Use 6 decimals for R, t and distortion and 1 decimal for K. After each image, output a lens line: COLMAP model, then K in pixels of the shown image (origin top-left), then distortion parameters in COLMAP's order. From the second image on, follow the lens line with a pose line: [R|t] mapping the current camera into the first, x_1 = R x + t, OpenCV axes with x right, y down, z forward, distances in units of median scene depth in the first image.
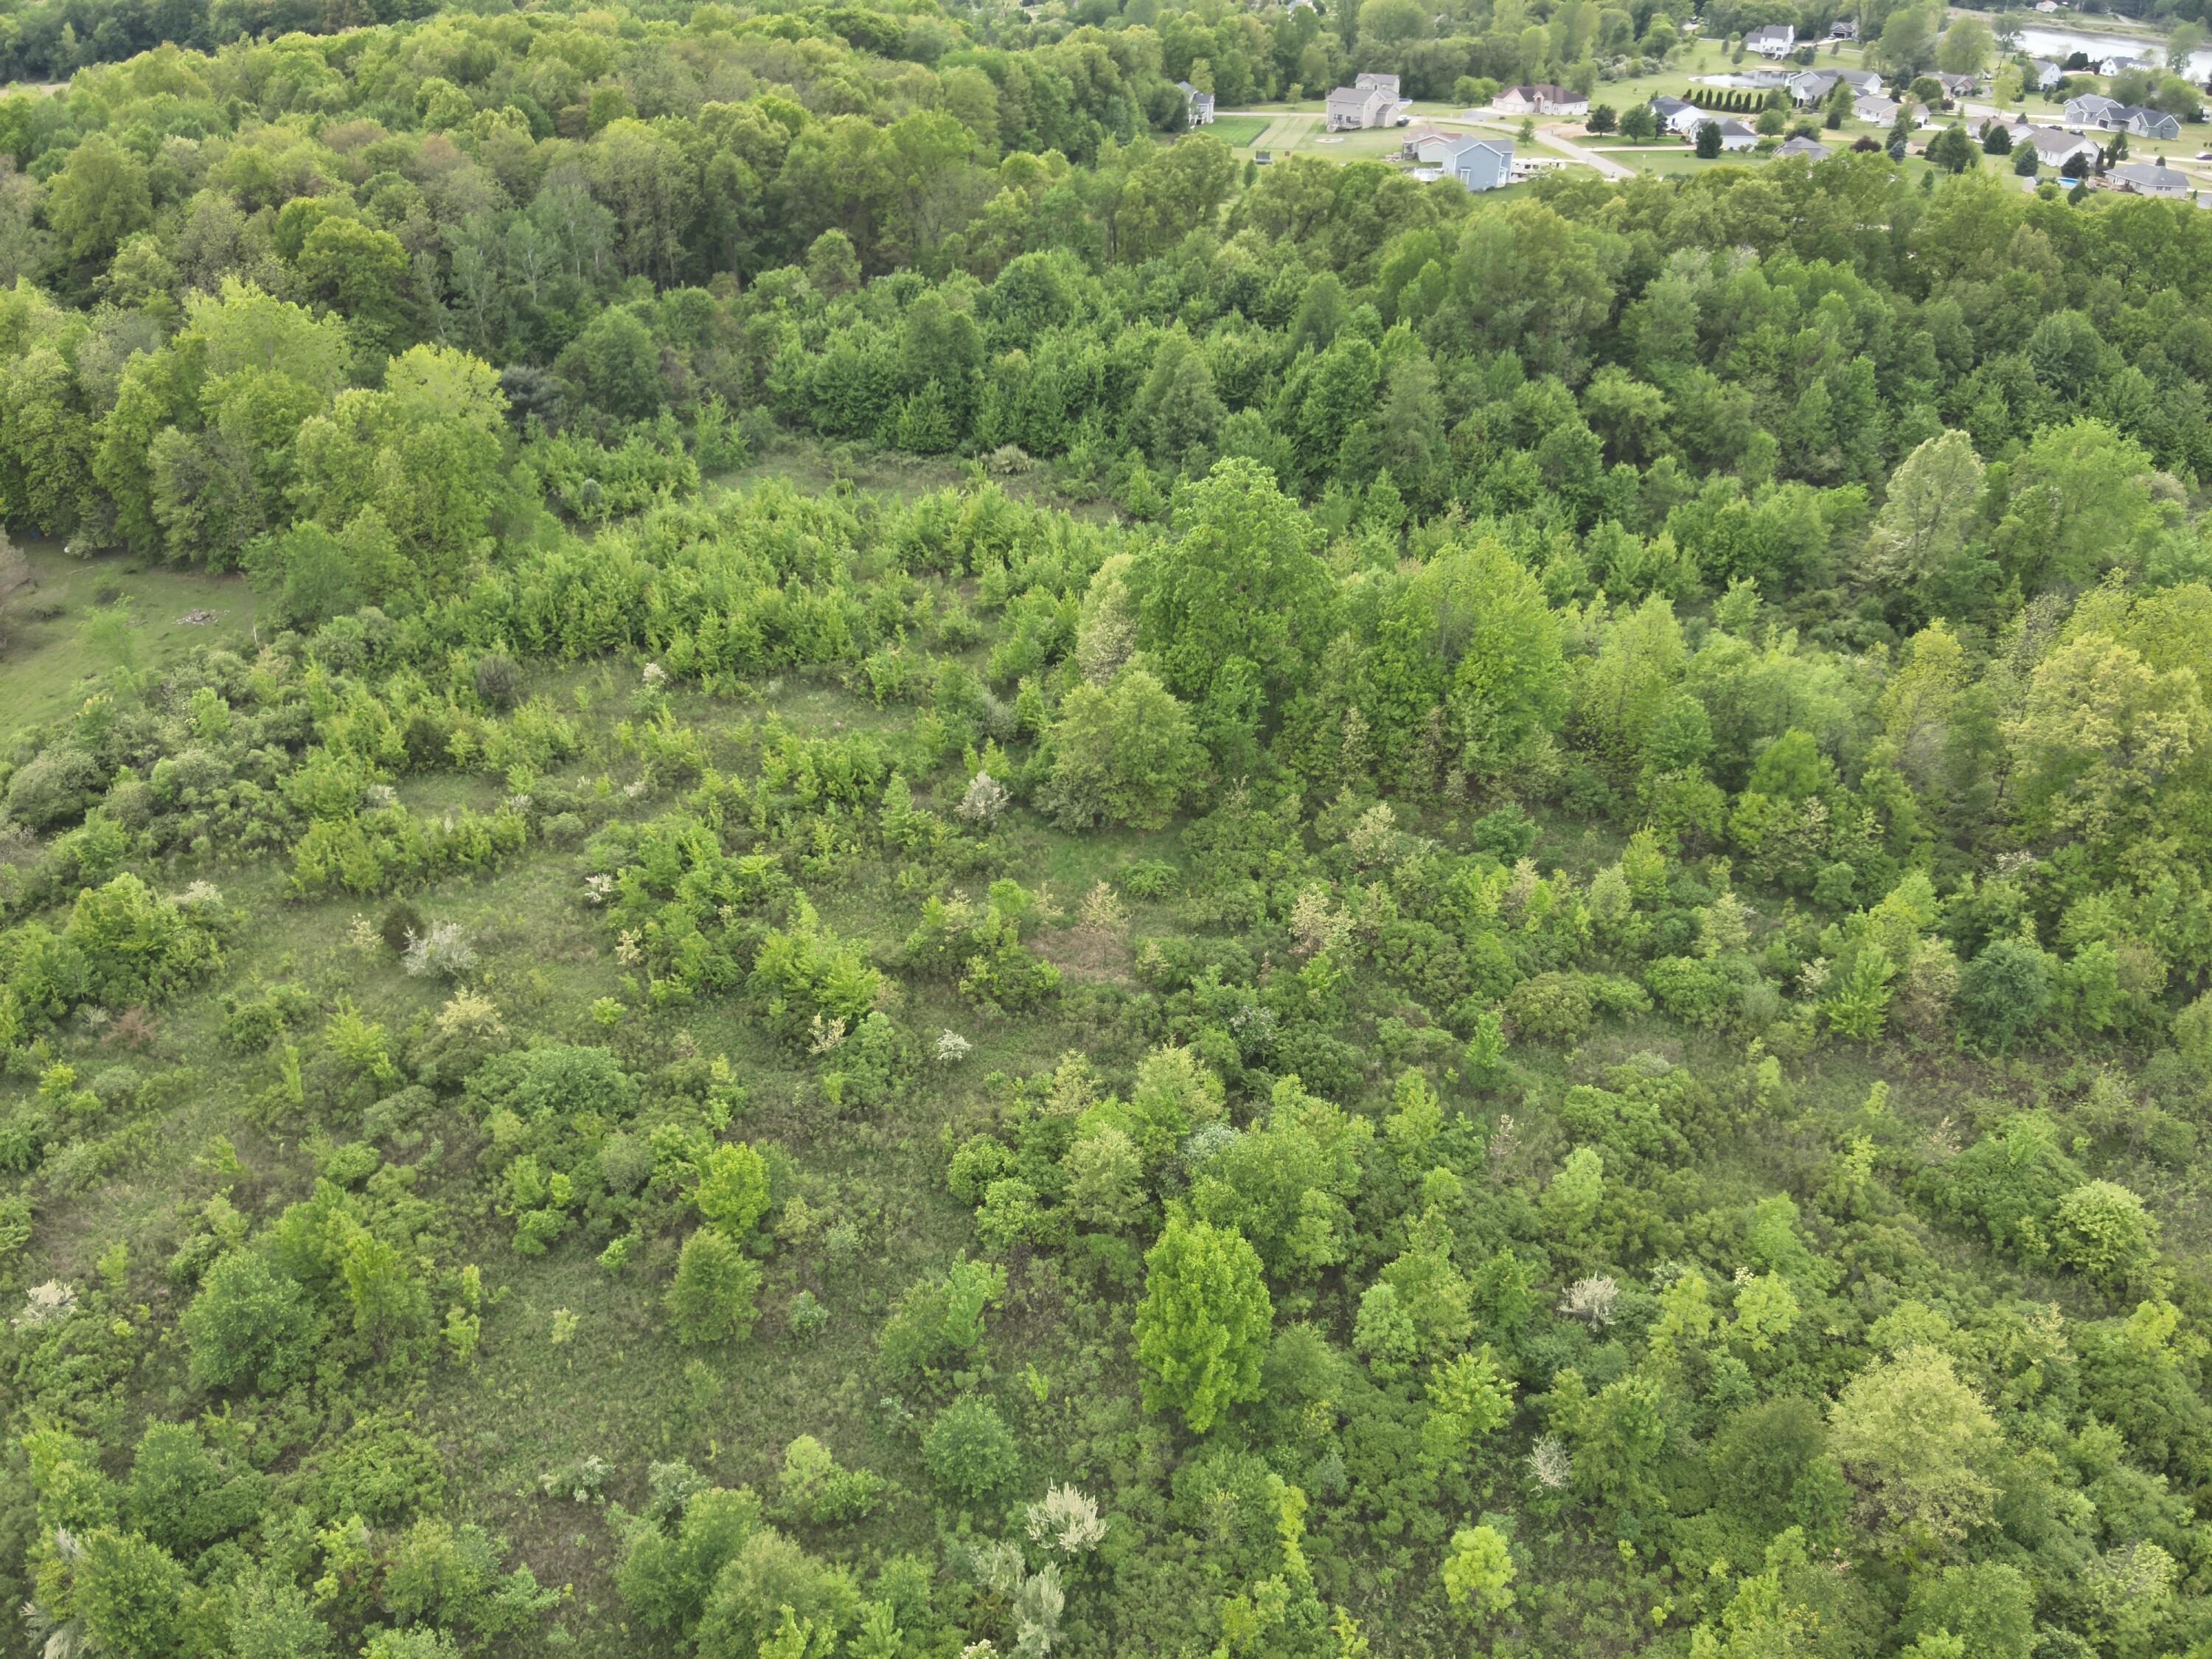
lens RADIAL K [[1627.4, 0, 1106.0], [0, 1627.4, 804.2], [0, 0, 1]] dist [0.096301, -0.190426]
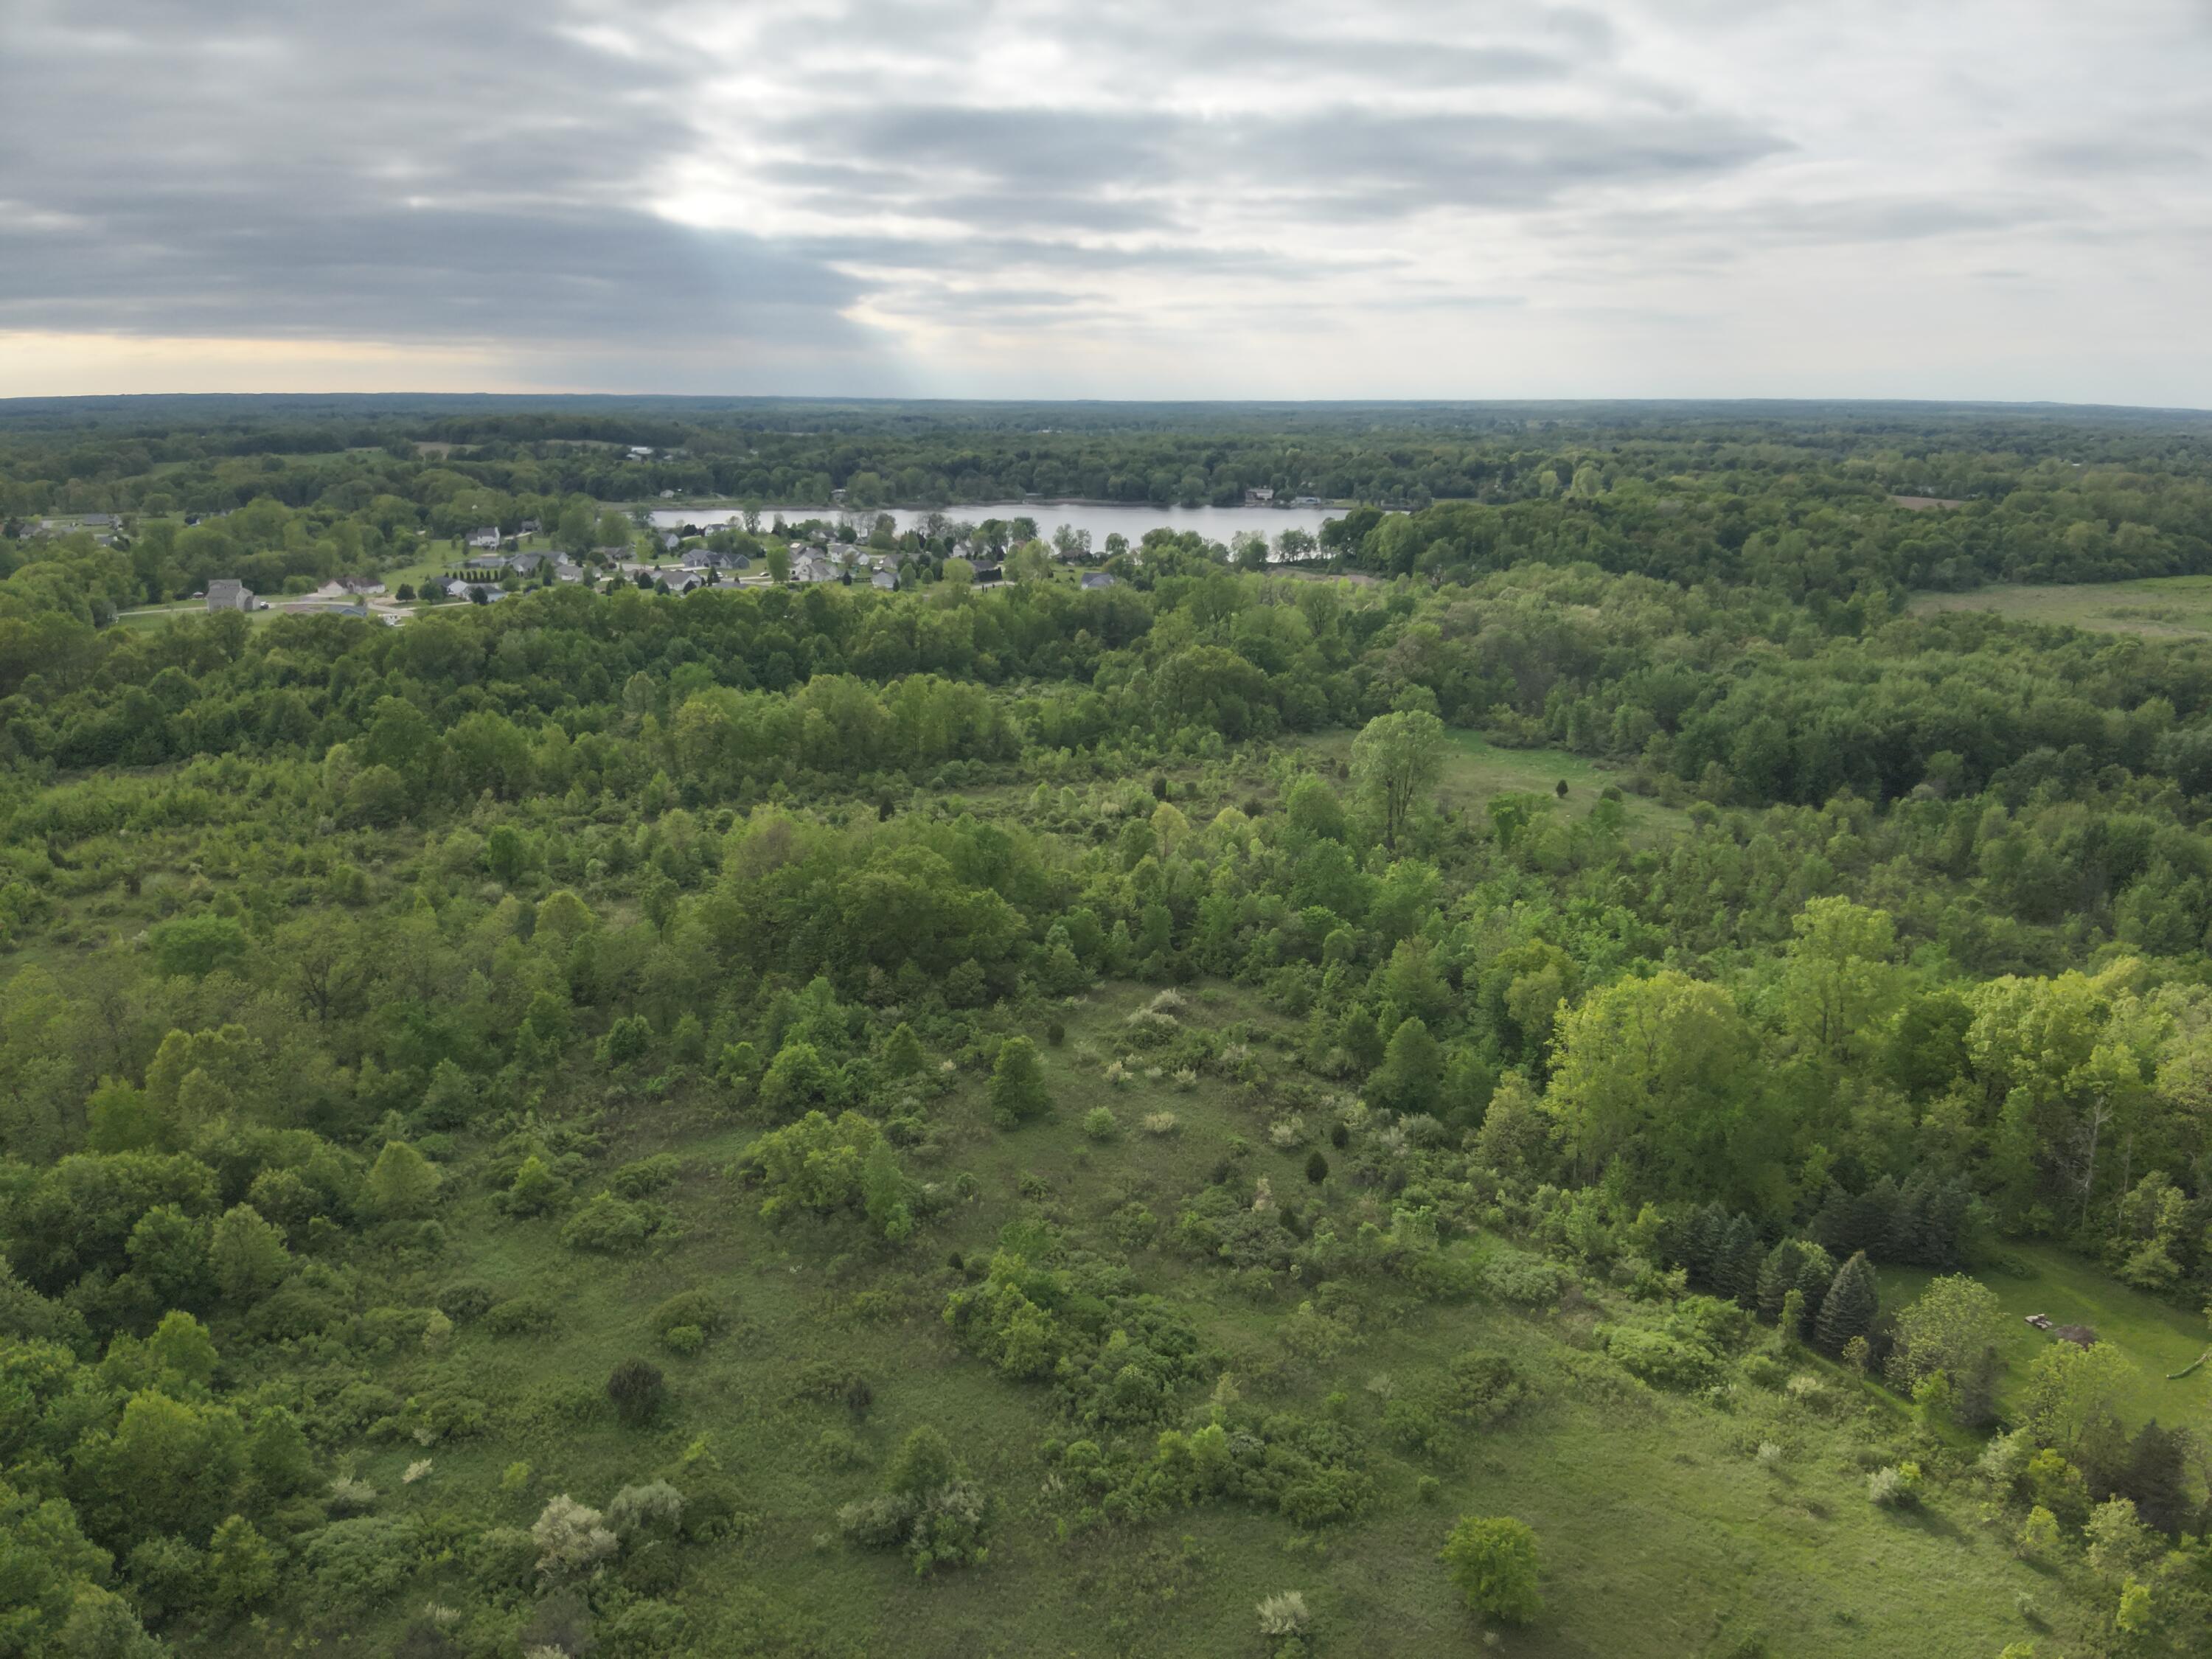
lens RADIAL K [[1589.3, 0, 1107.6], [0, 1589.3, 846.3], [0, 0, 1]] dist [0.095980, -0.185968]
pose [[0.741598, -0.189693, 0.643467, -0.201943], [0.338774, 0.933794, -0.115157, 0.185548], [-0.579021, 0.303390, 0.756763, -0.412547]]
